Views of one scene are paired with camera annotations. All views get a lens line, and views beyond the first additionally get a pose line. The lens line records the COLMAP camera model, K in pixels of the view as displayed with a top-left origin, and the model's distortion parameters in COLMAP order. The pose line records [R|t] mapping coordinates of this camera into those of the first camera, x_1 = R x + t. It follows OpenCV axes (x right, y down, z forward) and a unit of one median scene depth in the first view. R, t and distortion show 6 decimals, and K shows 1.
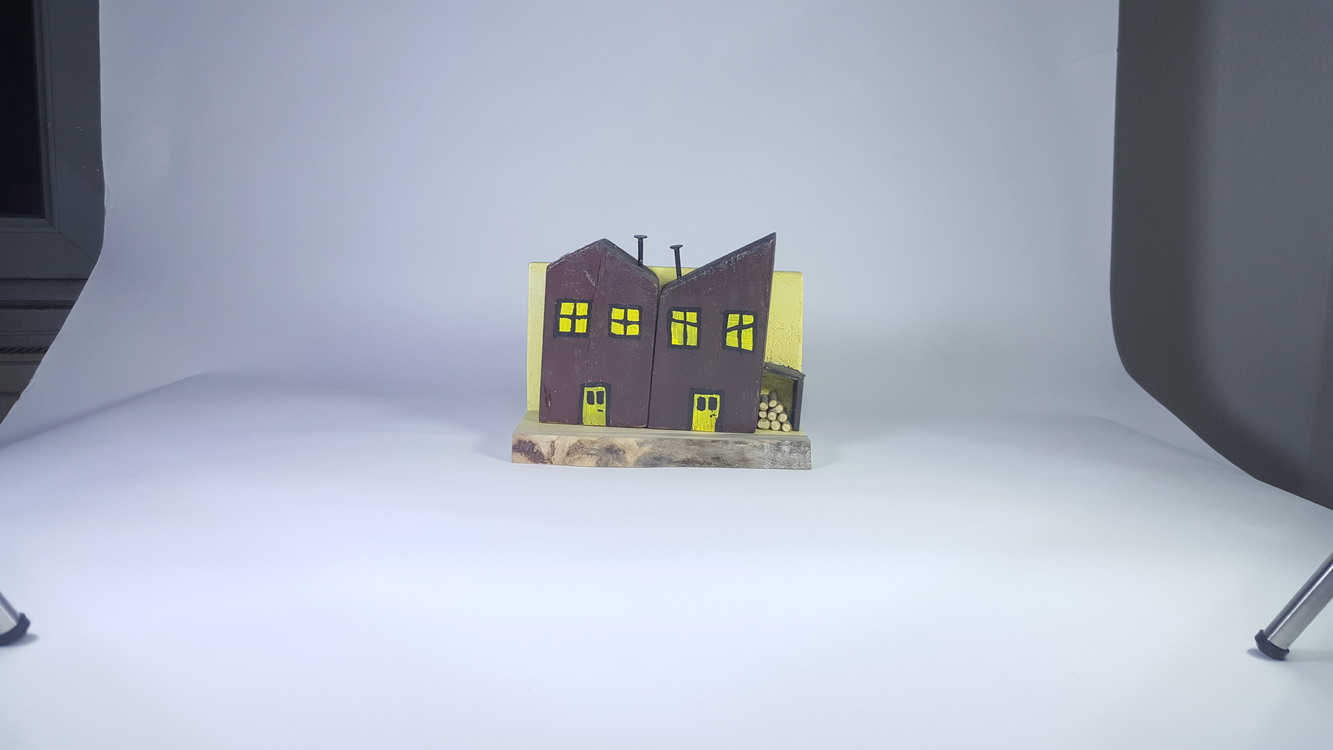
lens RADIAL K [[986.1, 0, 666.5], [0, 986.1, 375.0], [0, 0, 1]] dist [0.100247, -0.000047]
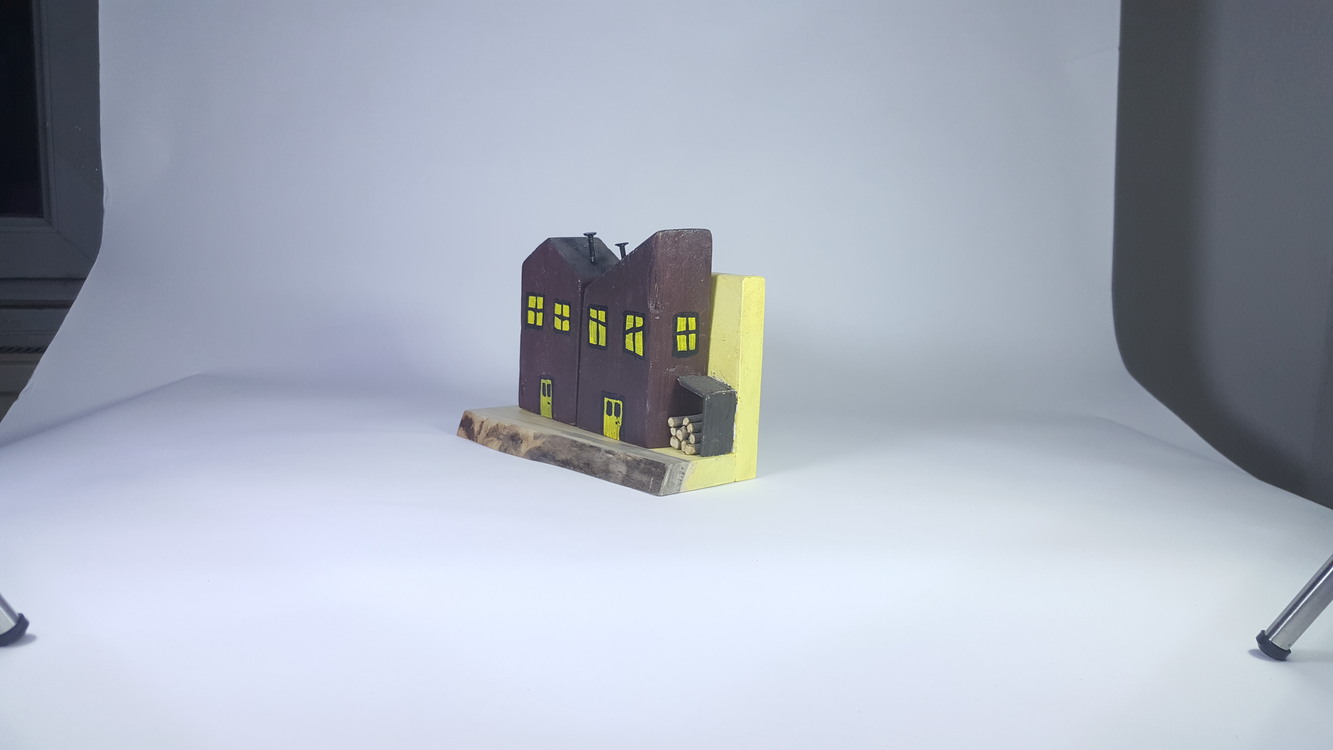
lens RADIAL K [[986.1, 0, 666.5], [0, 986.1, 375.0], [0, 0, 1]] dist [0.100247, -0.000047]
pose [[0.657731, 0.096509, -0.747045, 0.785188], [-0.130675, 0.991340, 0.013017, -0.022385], [0.741832, 0.089059, 0.664646, 0.413061]]
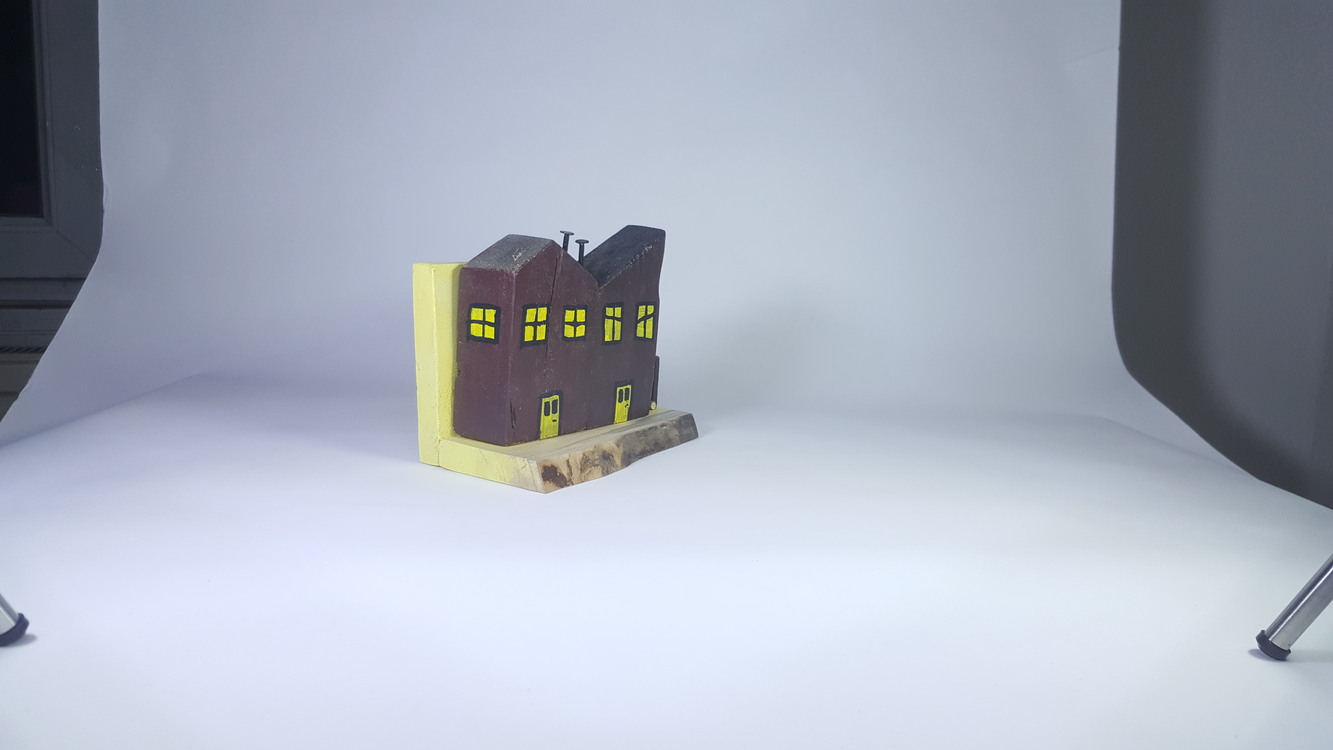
lens RADIAL K [[986.1, 0, 666.5], [0, 986.1, 375.0], [0, 0, 1]] dist [0.100247, -0.000047]
pose [[0.571144, -0.142449, 0.808395, -0.766588], [0.098824, 0.989597, 0.104558, -0.095166], [-0.814879, 0.020171, 0.579280, 0.375797]]
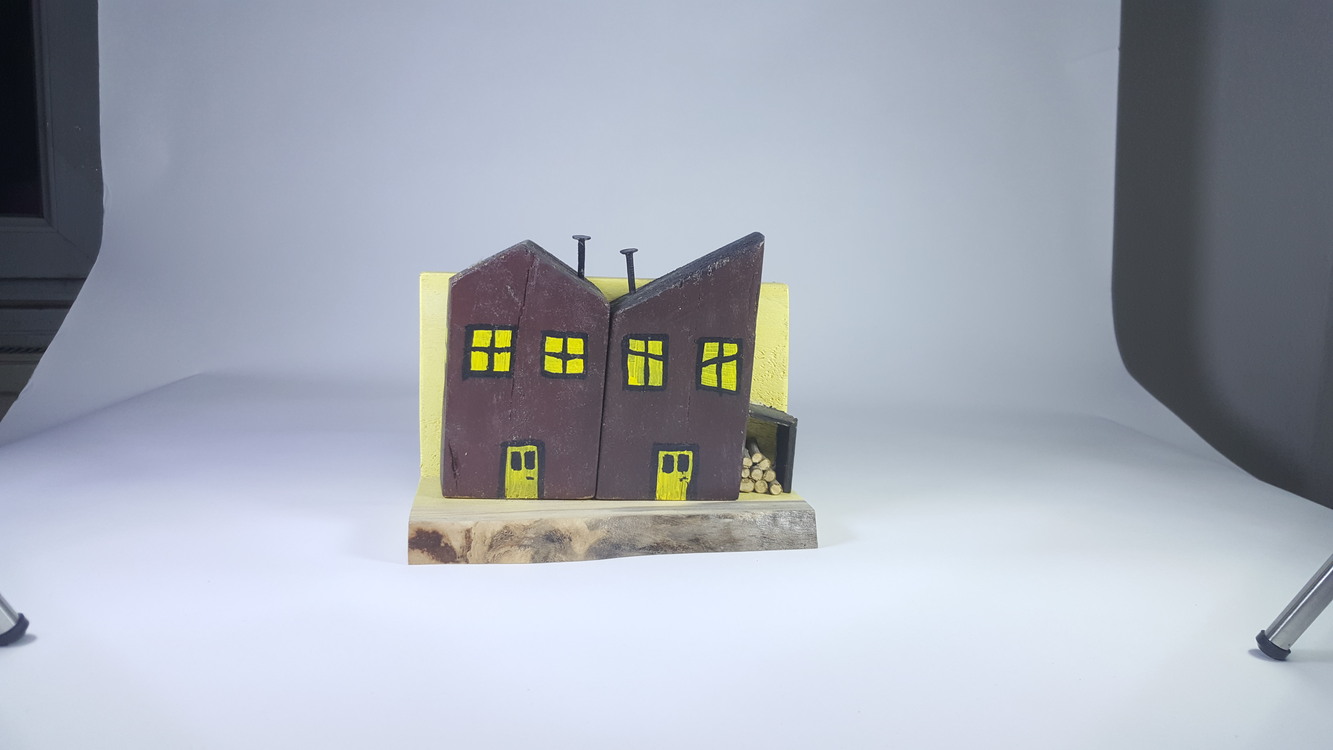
lens RADIAL K [[986.1, 0, 666.5], [0, 986.1, 375.0], [0, 0, 1]] dist [0.100247, -0.000047]
pose [[0.988193, -0.021042, 0.151761, -0.077634], [0.020480, 0.999776, 0.005262, -0.041704], [-0.151838, -0.002092, 0.988403, 0.273211]]
